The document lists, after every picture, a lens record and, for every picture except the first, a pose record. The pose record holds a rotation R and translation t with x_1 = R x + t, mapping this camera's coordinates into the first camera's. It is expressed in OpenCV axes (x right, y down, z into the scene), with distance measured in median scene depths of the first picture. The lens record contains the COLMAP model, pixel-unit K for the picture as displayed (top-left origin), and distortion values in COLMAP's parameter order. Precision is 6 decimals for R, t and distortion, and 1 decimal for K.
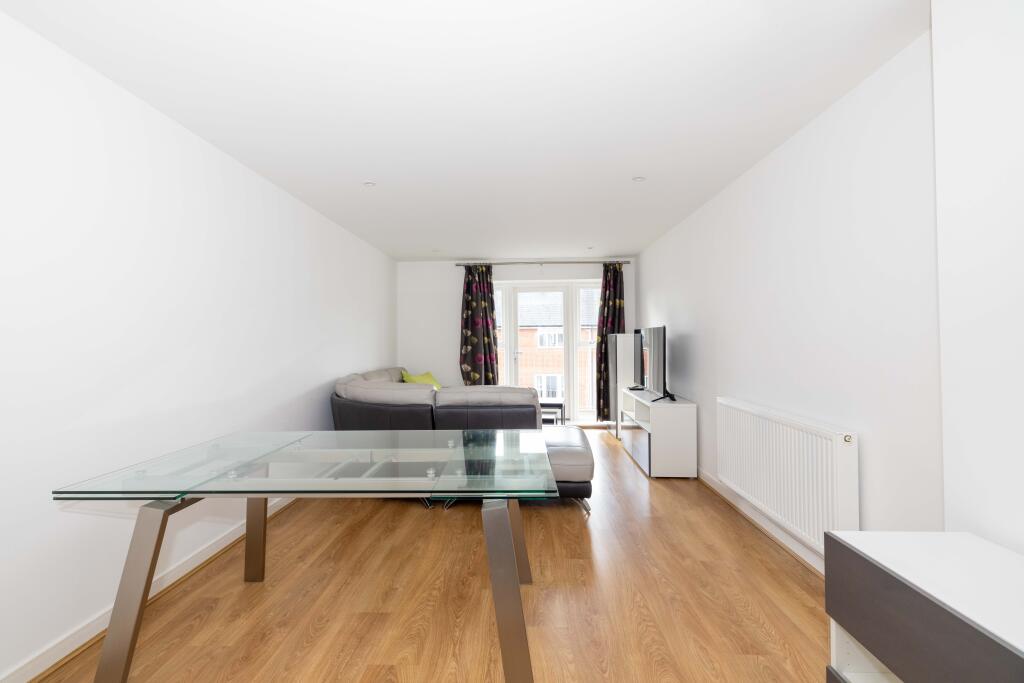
lens RADIAL K [[415.5, 0, 509.0], [0, 415.5, 343.1], [0, 0, 1]] dist [-0.011560, 0.000377]
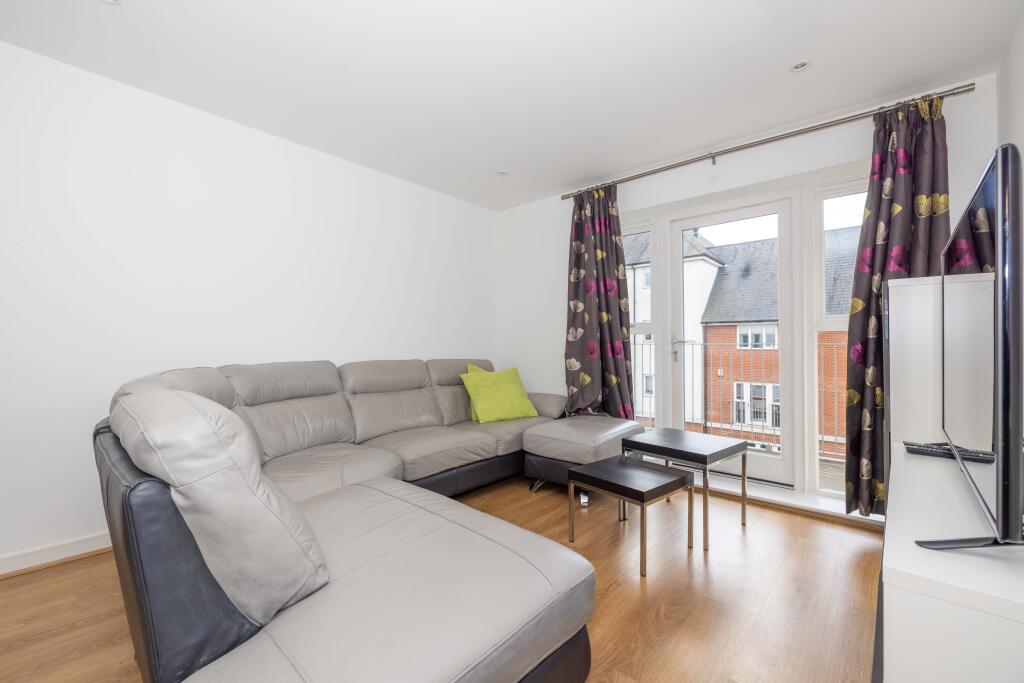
lens RADIAL K [[415.5, 0, 513.2], [0, 415.5, 340.2], [0, 0, 1]] dist [-0.011560, 0.000377]
pose [[0.768093, 0.002543, -0.640333, 0.214777], [-0.005711, 0.999980, -0.002879, 0.026923], [0.640312, 0.005869, 0.768092, 0.483477]]
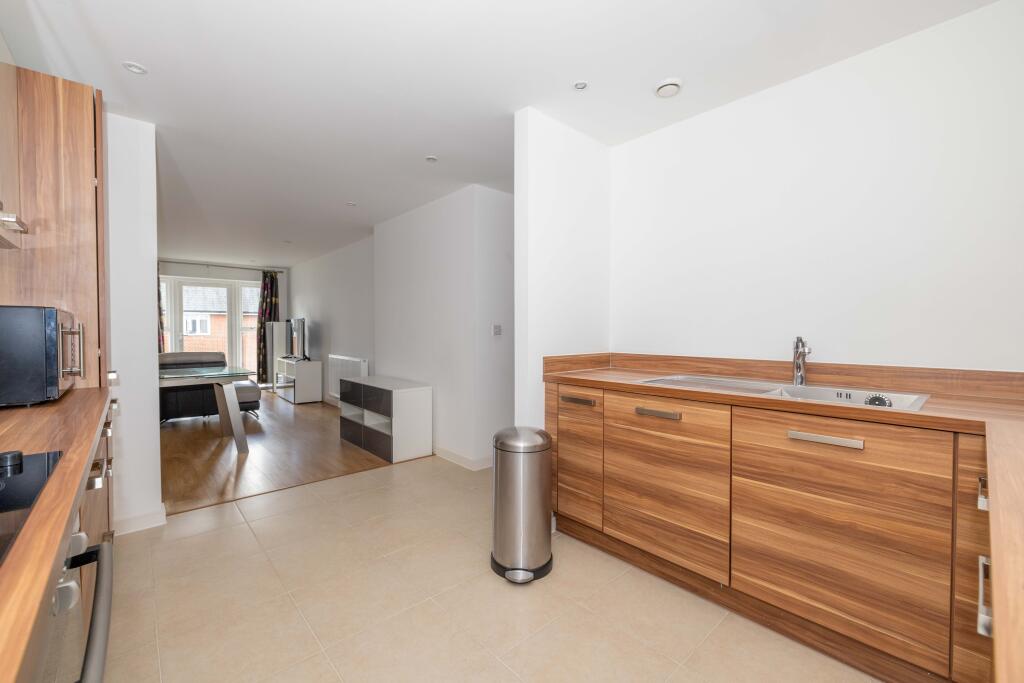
lens RADIAL K [[415.5, 0, 506.5], [0, 415.5, 339.9], [0, 0, 1]] dist [-0.011560, 0.000377]
pose [[0.715923, -0.003447, 0.698171, -0.157413], [-0.008294, 0.999875, 0.013441, 0.013584], [-0.698130, -0.015414, 0.715805, -0.572026]]
